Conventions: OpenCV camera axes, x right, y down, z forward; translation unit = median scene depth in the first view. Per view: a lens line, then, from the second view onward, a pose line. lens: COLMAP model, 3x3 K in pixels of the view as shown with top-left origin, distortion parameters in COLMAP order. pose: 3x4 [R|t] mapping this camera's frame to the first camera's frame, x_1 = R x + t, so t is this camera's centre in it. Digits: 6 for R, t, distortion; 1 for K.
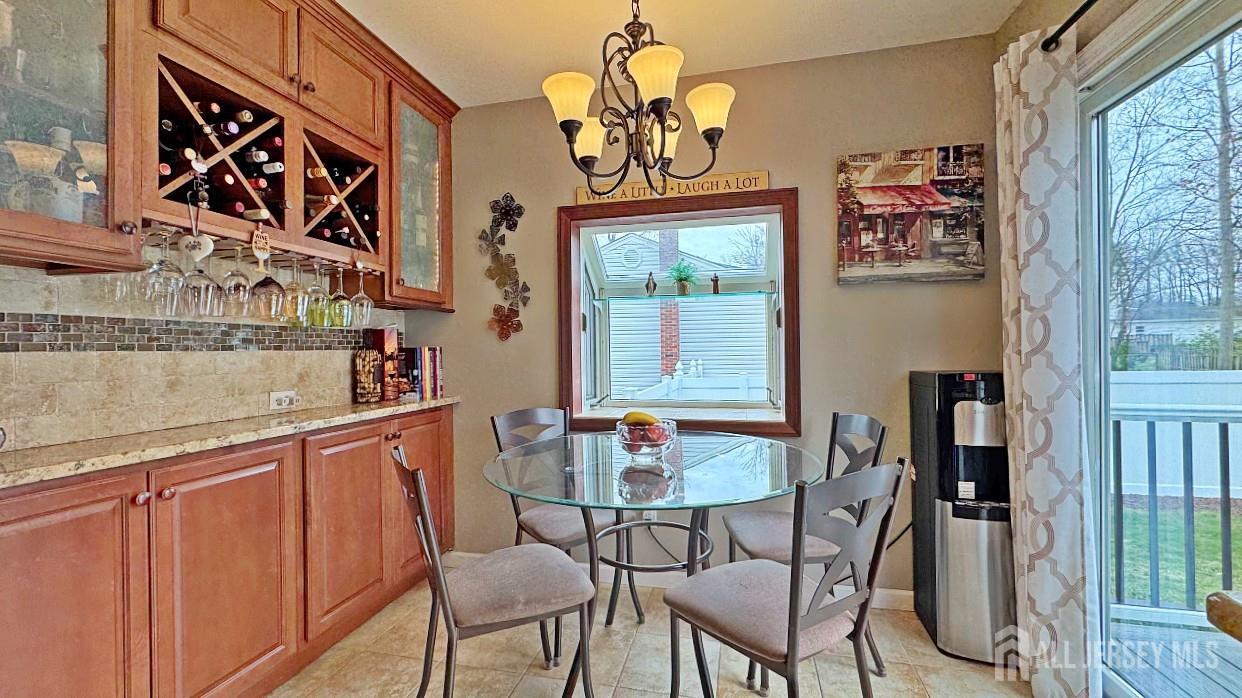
lens RADIAL K [[500.1, 0, 621.0], [0, 500.1, 349.0], [0, 0, 1]] dist [0.000257, 0.000009]
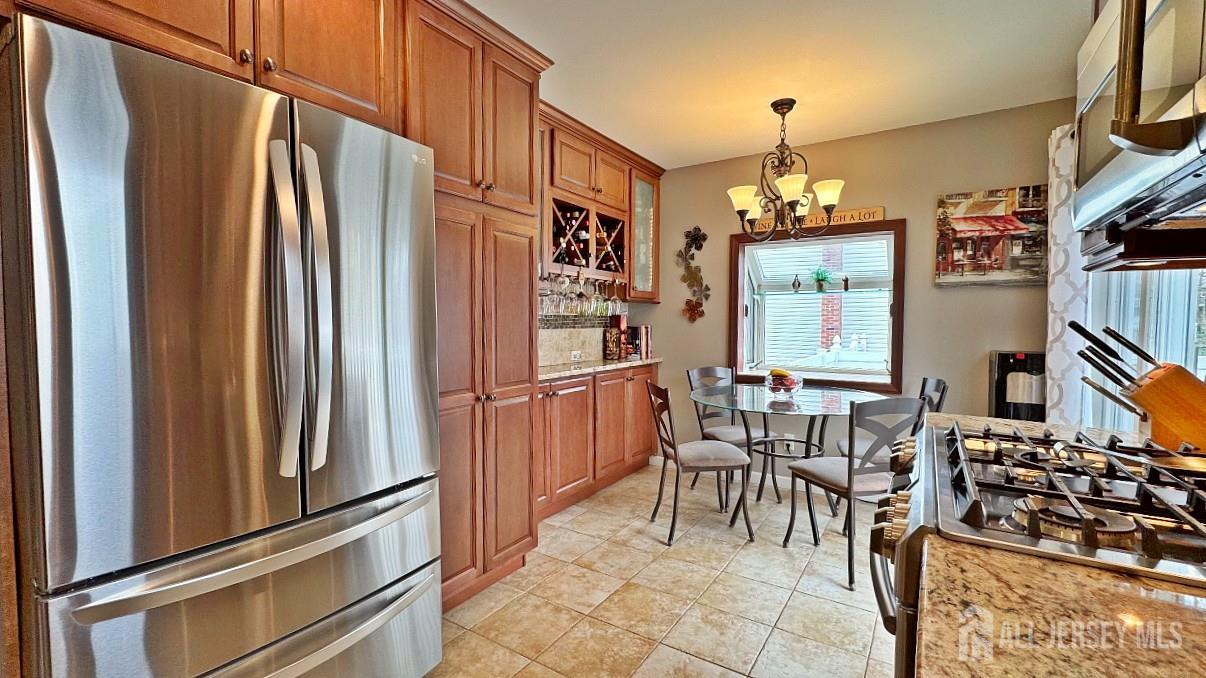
lens RADIAL K [[513.9, 0, 603.0], [0, 513.9, 339.0], [0, 0, 1]] dist [-0.000238, 0.000062]
pose [[0.943435, 0.024807, -0.330627, 0.036774], [-0.010754, 0.998962, 0.044265, -0.040255], [0.331382, -0.038206, 0.942723, -0.697006]]
